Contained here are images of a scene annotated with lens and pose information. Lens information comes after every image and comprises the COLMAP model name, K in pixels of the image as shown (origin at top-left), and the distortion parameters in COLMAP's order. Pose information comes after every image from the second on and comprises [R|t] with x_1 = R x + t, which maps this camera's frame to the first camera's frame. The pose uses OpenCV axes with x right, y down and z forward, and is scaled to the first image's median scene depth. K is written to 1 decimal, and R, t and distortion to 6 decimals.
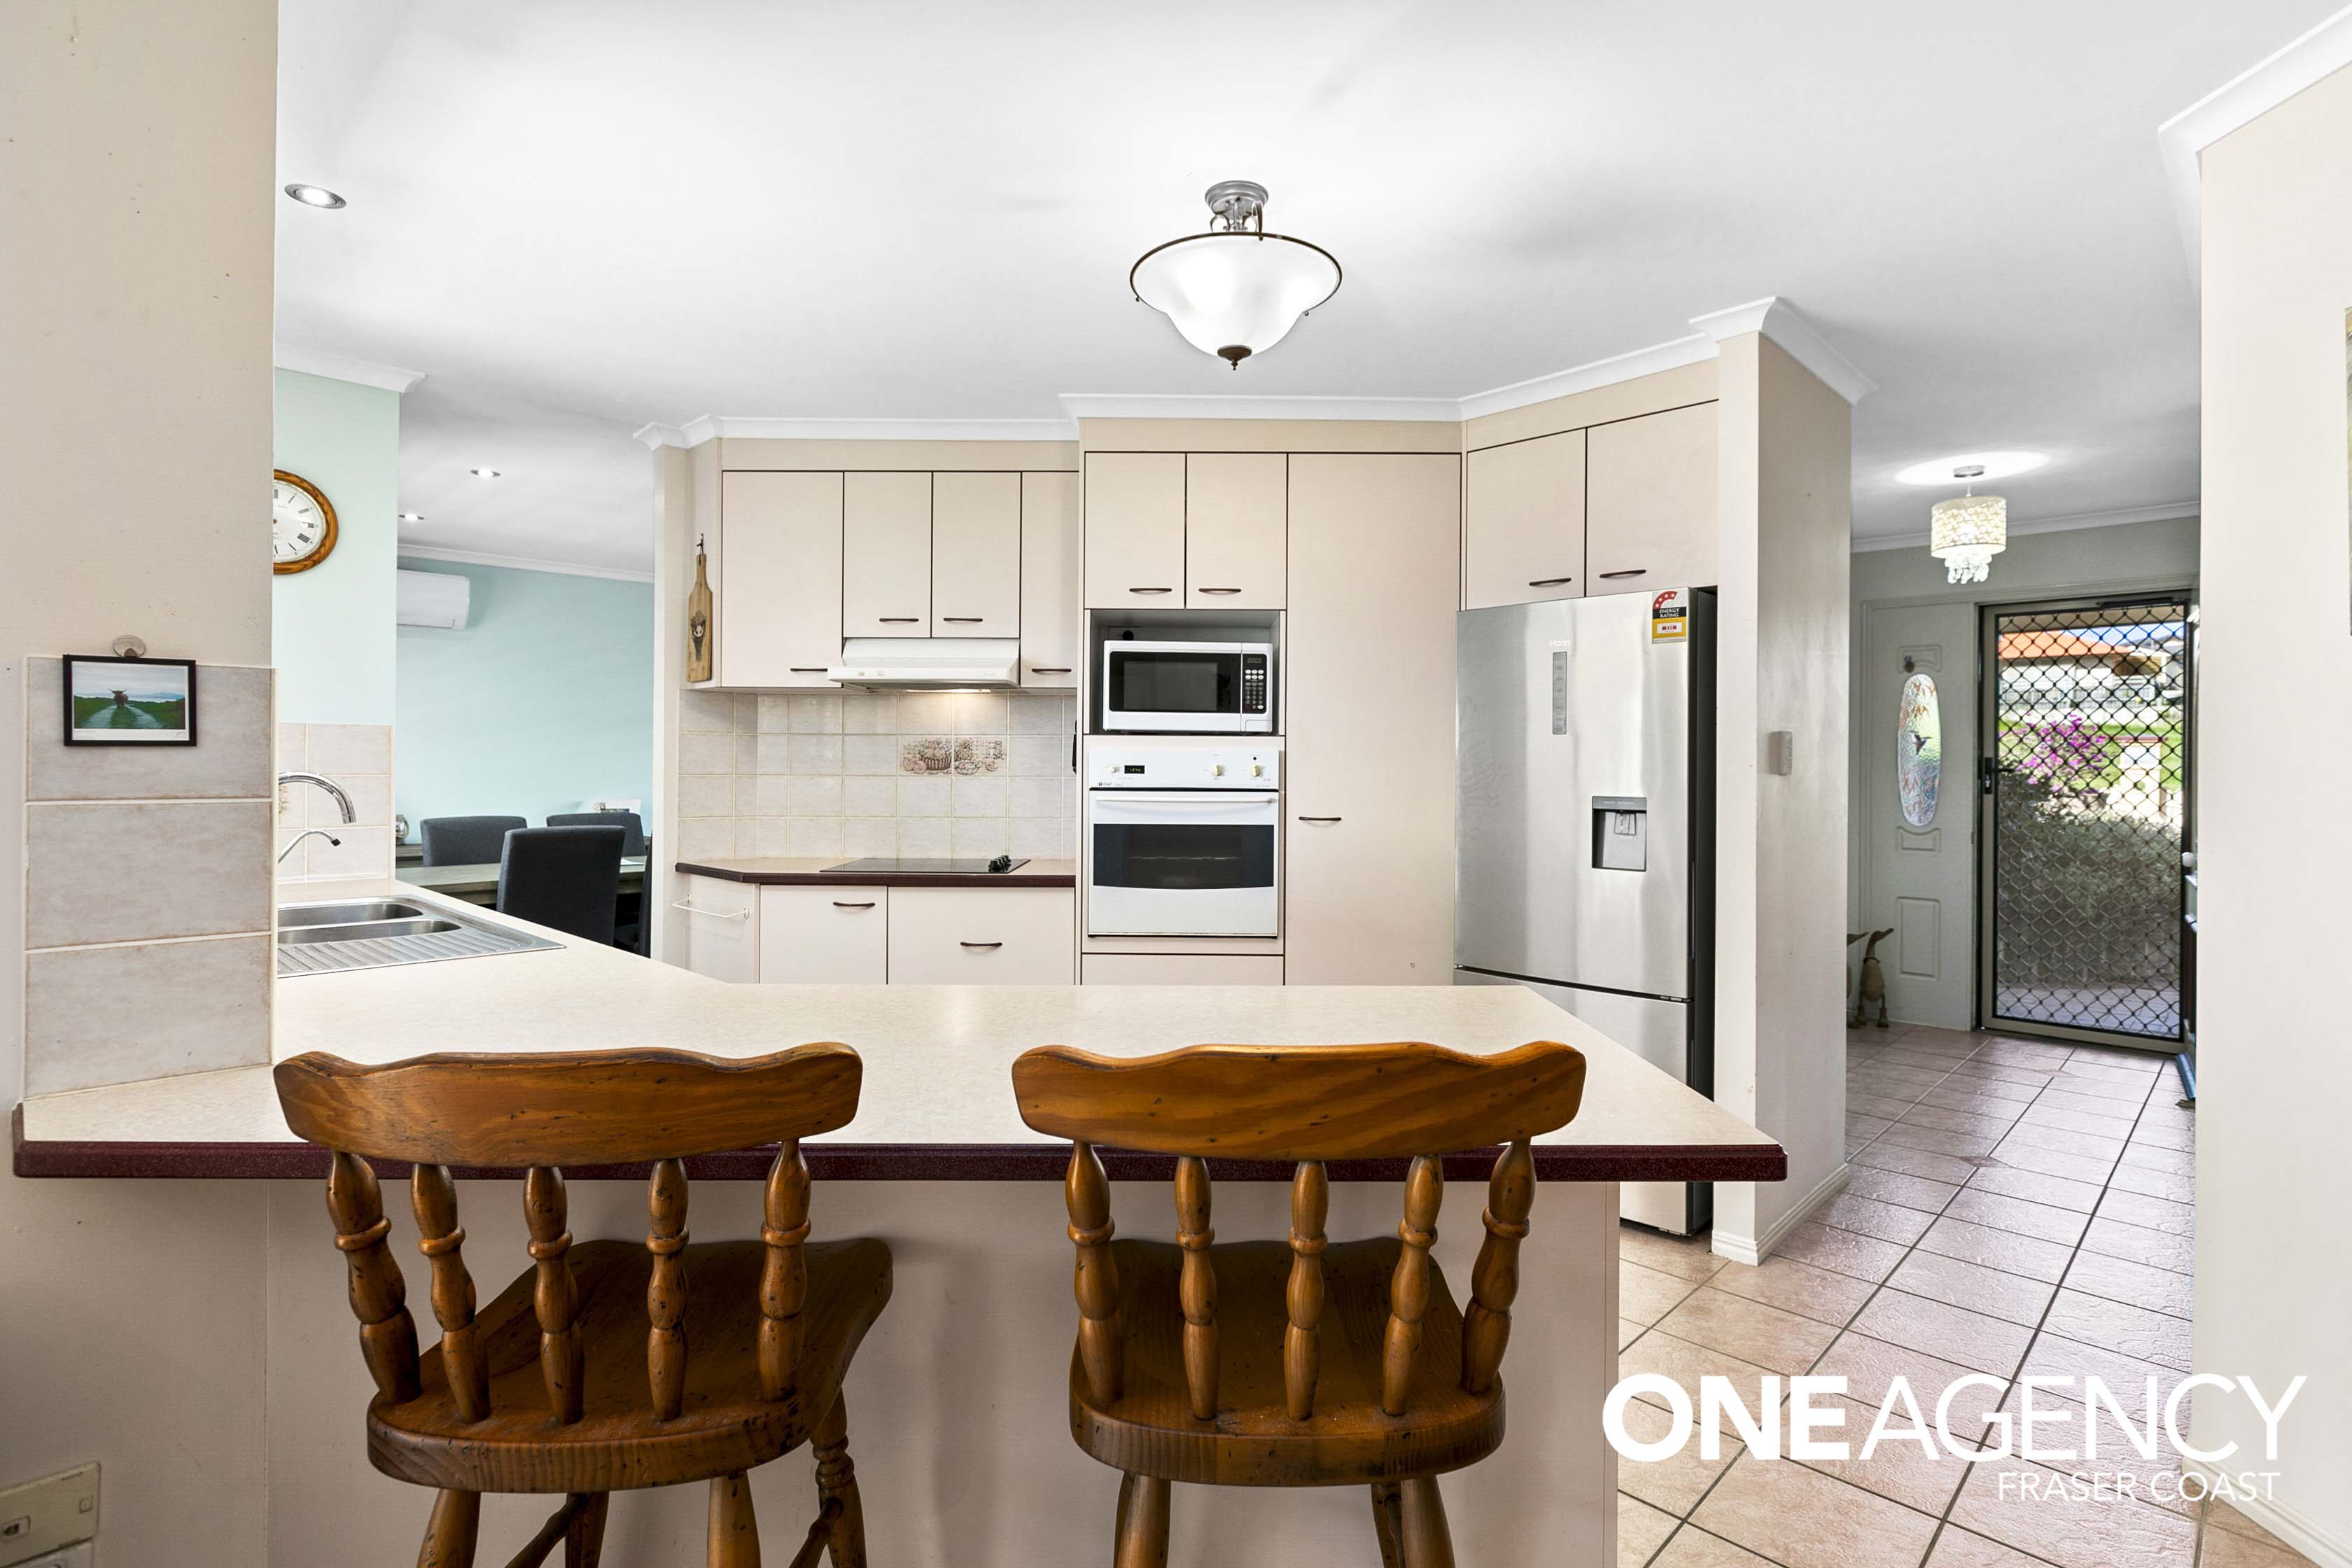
lens RADIAL K [[1134.4, 0, 1172.1], [0, 1134.4, 769.4], [0, 0, 1]] dist [-0.002483, -0.000307]
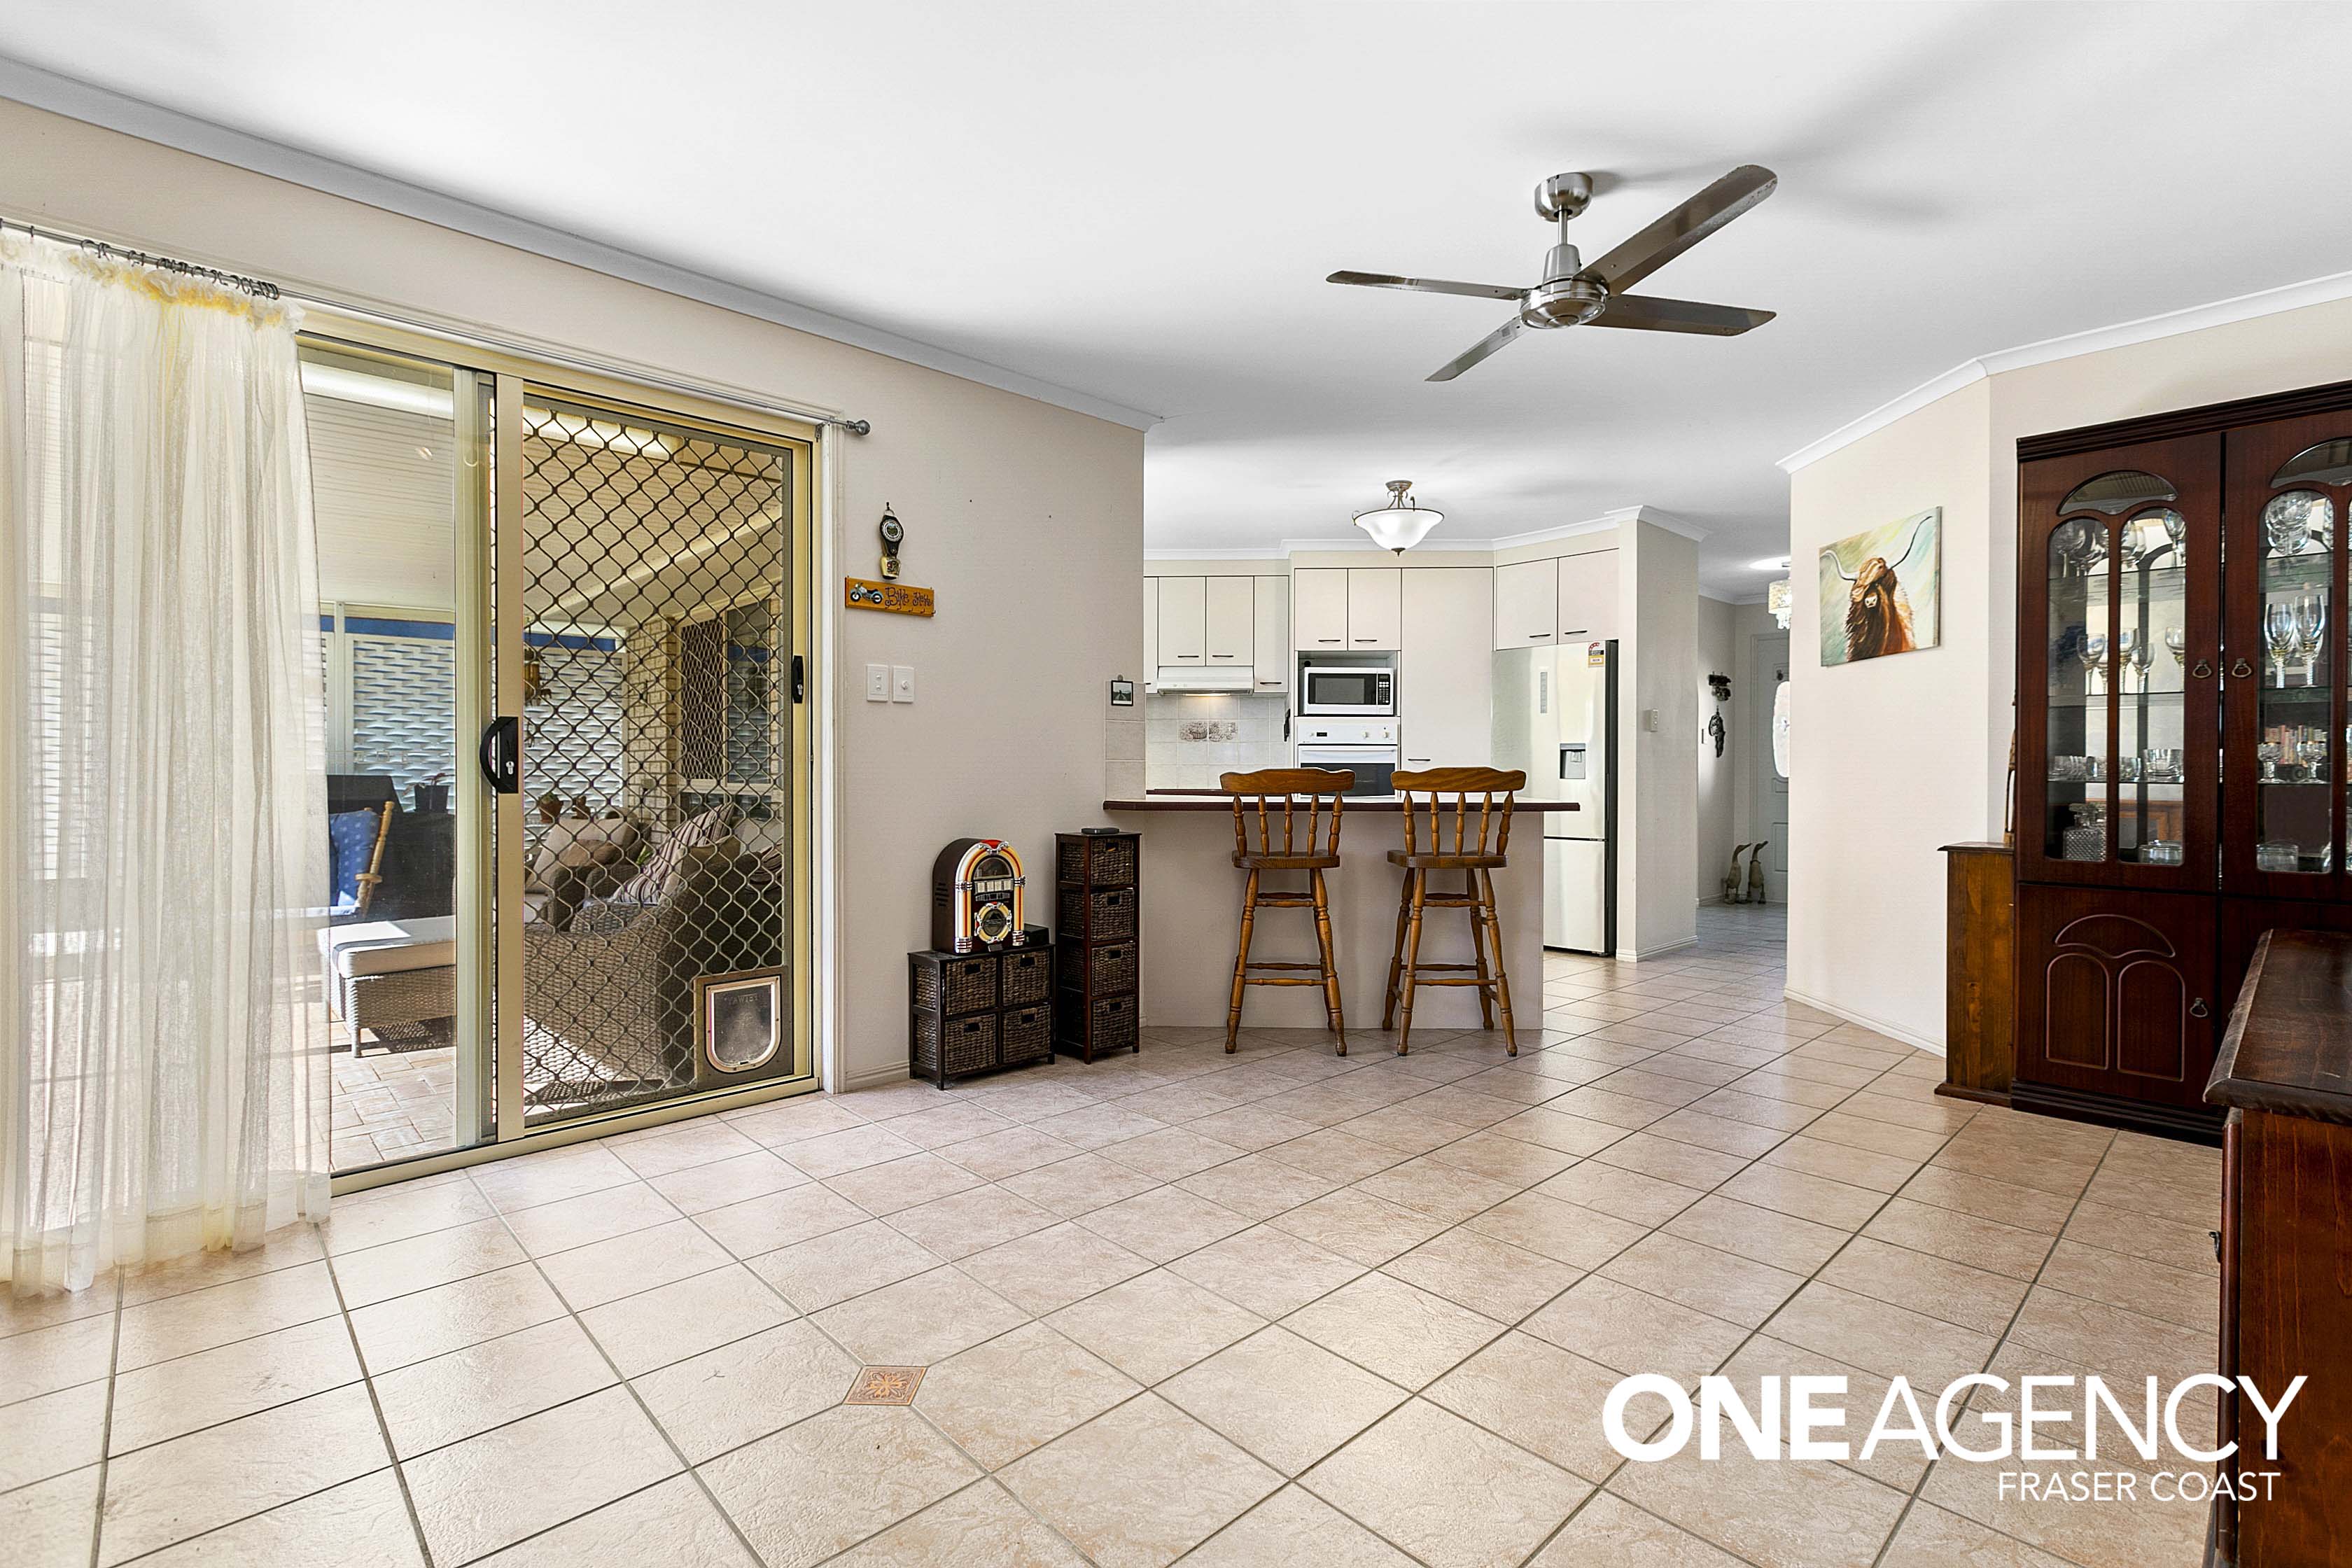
lens RADIAL K [[1066.3, 0, 1181.8], [0, 1066.3, 778.8], [0, 0, 1]] dist [0.002537, 0.000148]
pose [[0.999347, -0.003979, -0.035904, -0.203802], [0.004061, 0.999989, 0.002218, 0.069557], [0.035894, -0.002363, 0.999353, -0.804841]]
